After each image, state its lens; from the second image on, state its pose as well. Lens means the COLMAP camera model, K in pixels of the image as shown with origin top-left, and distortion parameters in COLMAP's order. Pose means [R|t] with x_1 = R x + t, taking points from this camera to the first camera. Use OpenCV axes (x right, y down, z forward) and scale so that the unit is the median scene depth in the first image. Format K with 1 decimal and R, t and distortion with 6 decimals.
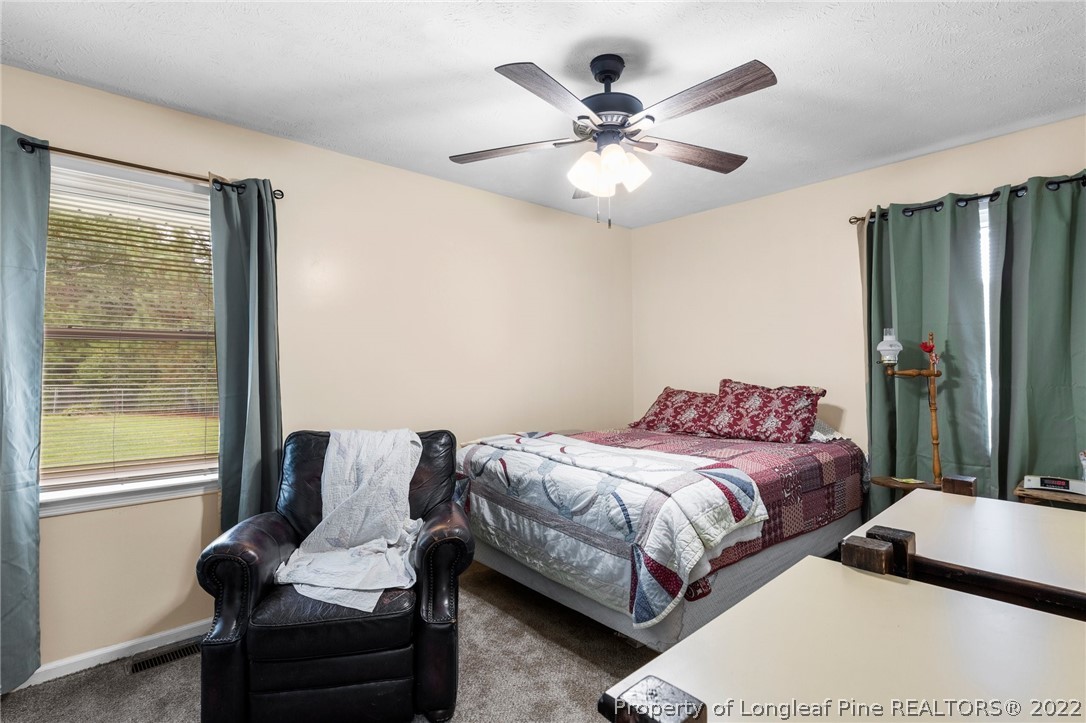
lens RADIAL K [[504.7, 0, 538.8], [0, 504.7, 350.9], [0, 0, 1]] dist [0.001292, -0.001812]
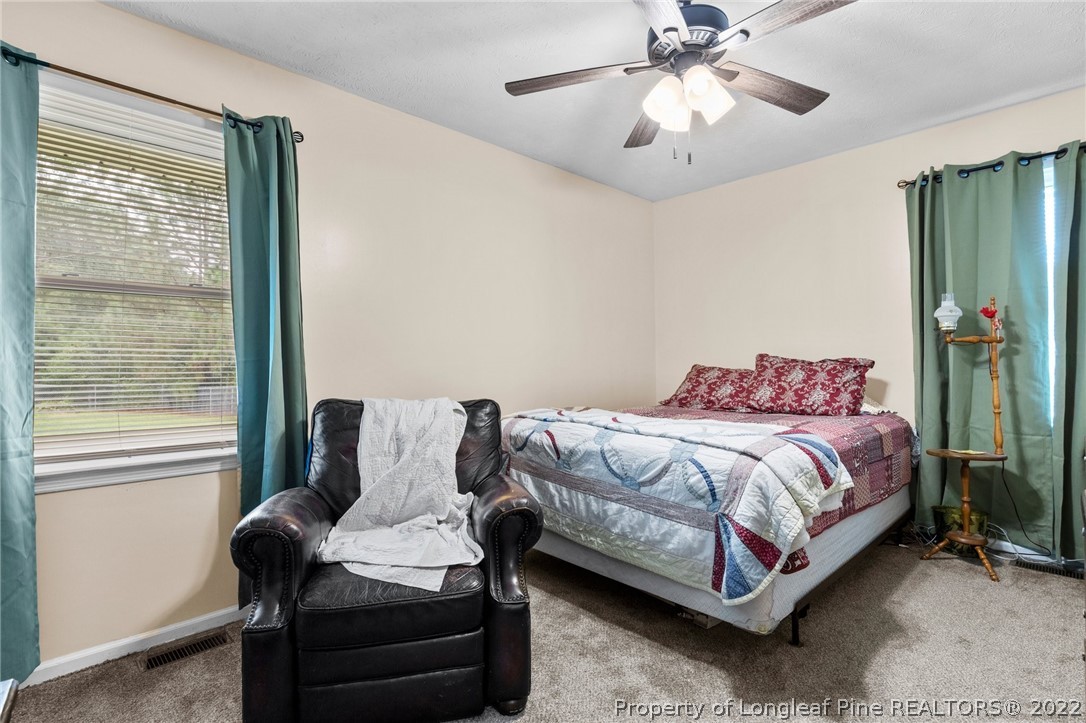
lens RADIAL K [[504.7, 0, 543.7], [0, 504.7, 357.2], [0, 0, 1]] dist [0.001292, -0.001812]
pose [[0.999264, -0.001933, 0.038303, -0.124037], [0.001142, 0.999786, 0.020674, 0.064951], [-0.038334, -0.020615, 0.999052, 0.089301]]
